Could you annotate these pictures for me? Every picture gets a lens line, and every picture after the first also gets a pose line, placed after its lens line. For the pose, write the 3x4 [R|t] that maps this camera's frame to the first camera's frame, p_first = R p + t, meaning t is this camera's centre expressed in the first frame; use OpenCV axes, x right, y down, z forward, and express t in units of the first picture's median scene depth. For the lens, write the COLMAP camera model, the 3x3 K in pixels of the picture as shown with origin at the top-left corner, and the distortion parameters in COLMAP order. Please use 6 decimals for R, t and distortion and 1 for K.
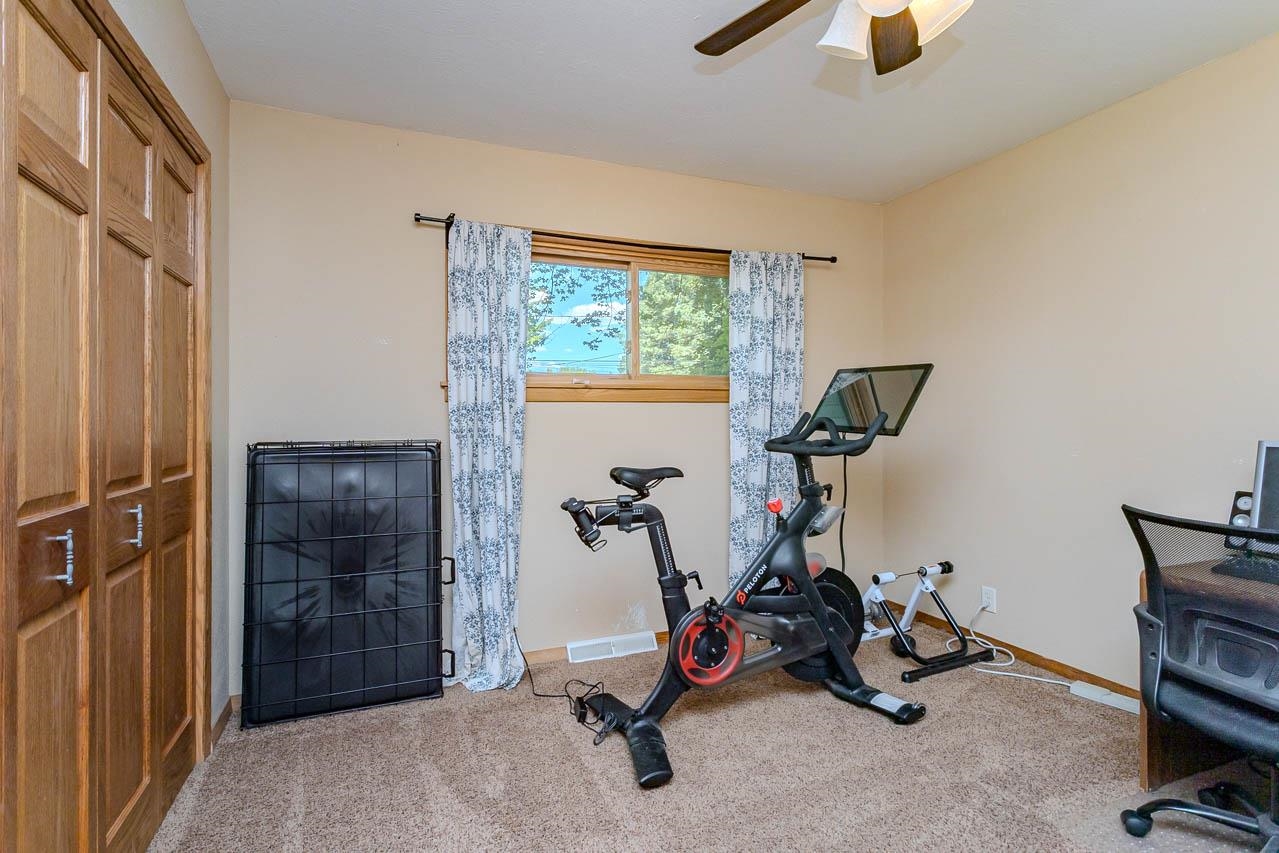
lens RADIAL K [[613.8, 0, 631.1], [0, 613.8, 425.0], [0, 0, 1]] dist [-0.001505, 0.001275]
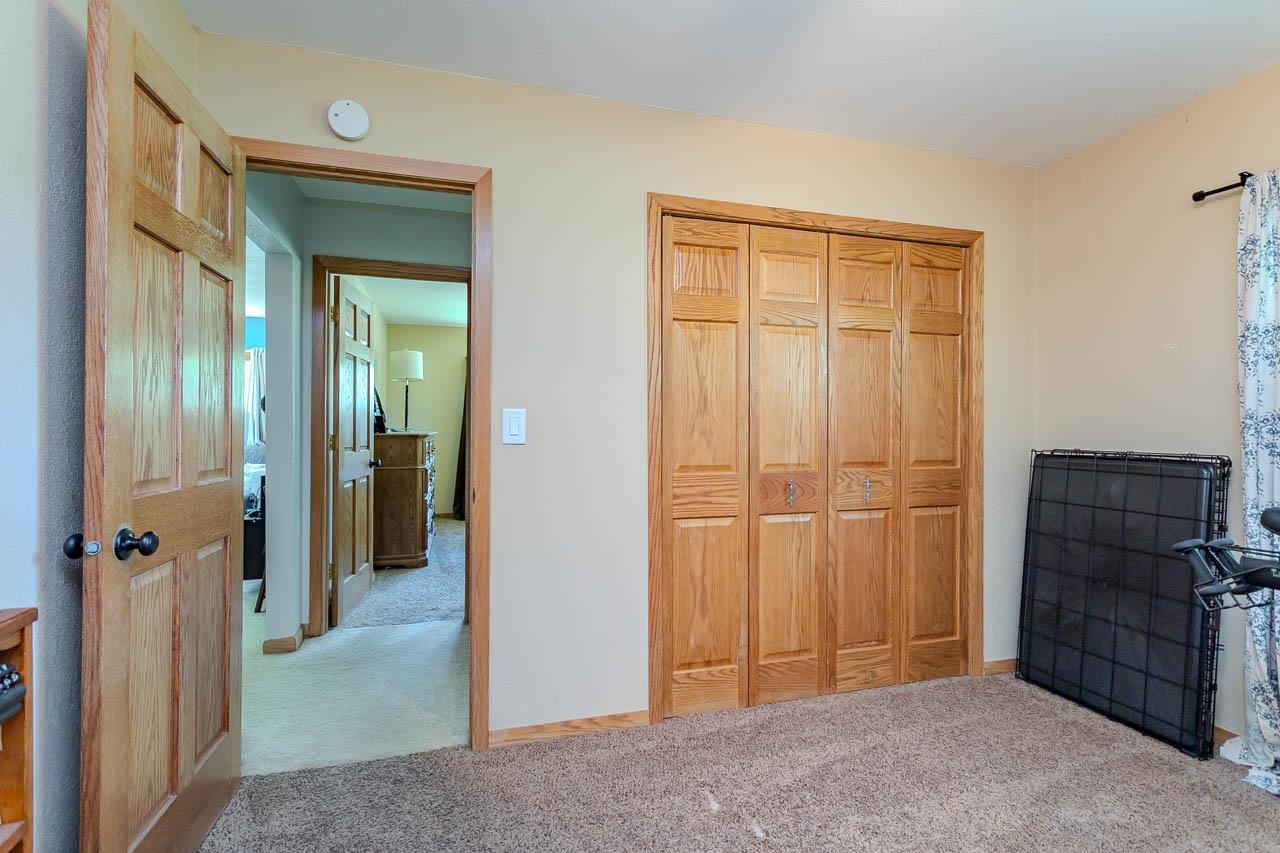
lens RADIAL K [[614.2, 0, 631.6], [0, 614.2, 425.0], [0, 0, 1]] dist [-0.001505, 0.001275]
pose [[-0.109468, -0.000689, -0.993990, 0.646563], [-0.015659, 0.999877, 0.001031, -0.006098], [0.993867, 0.015678, -0.109465, 0.329929]]
